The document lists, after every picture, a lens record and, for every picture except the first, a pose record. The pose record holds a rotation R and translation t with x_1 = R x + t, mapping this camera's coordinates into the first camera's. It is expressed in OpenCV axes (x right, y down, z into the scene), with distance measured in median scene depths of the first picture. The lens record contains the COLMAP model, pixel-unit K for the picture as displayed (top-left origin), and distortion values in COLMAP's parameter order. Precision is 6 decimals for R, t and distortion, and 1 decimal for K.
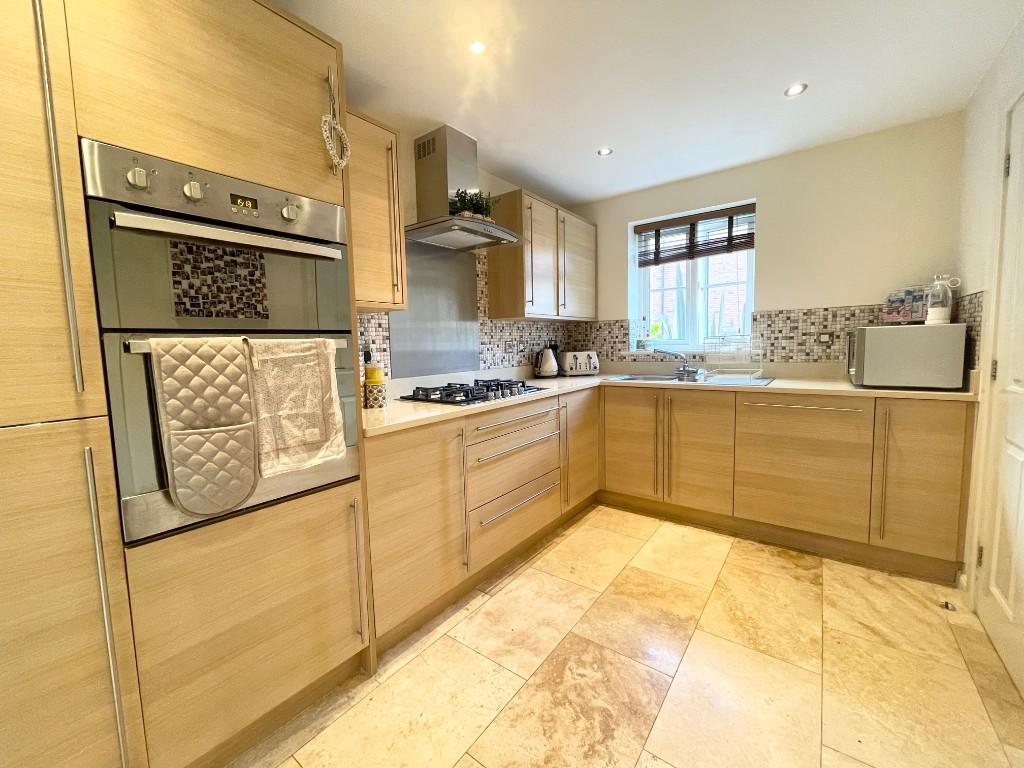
lens RADIAL K [[413.7, 0, 510.6], [0, 413.7, 381.5], [0, 0, 1]] dist [-0.004268, 0.000675]
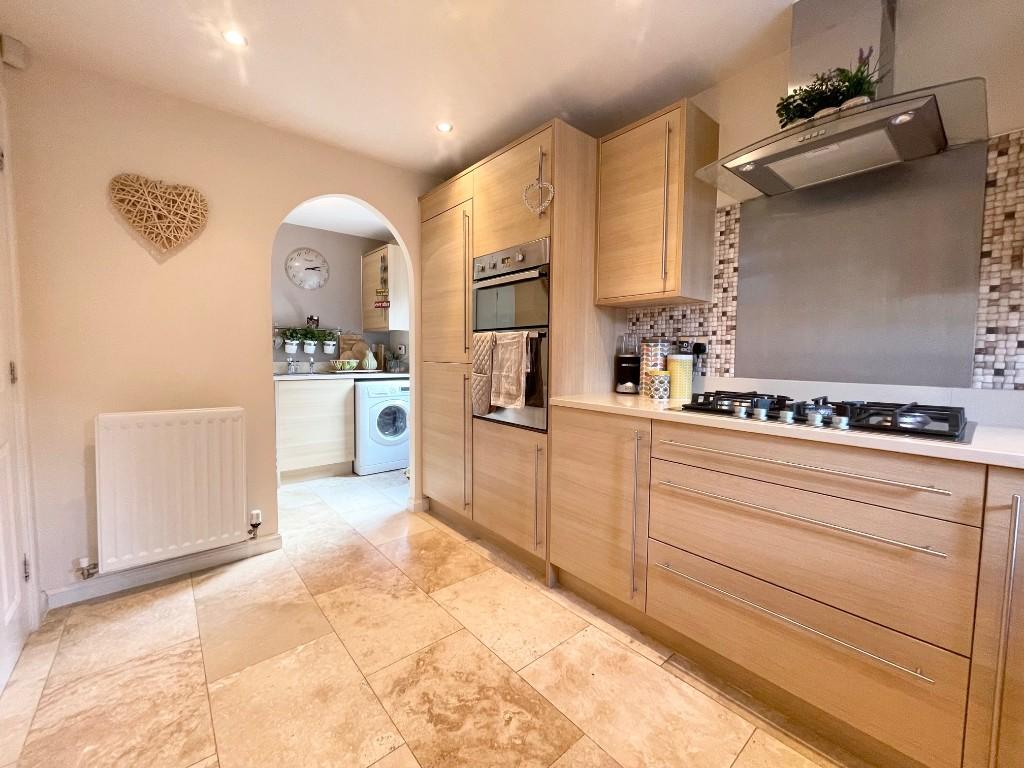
lens RADIAL K [[413.7, 0, 507.5], [0, 413.7, 380.1], [0, 0, 1]] dist [-0.004268, 0.000675]
pose [[-0.222212, 0.086552, -0.971149, 0.900772], [-0.090984, 0.989865, 0.109038, -0.070651], [0.970744, 0.112588, -0.212085, 1.059604]]
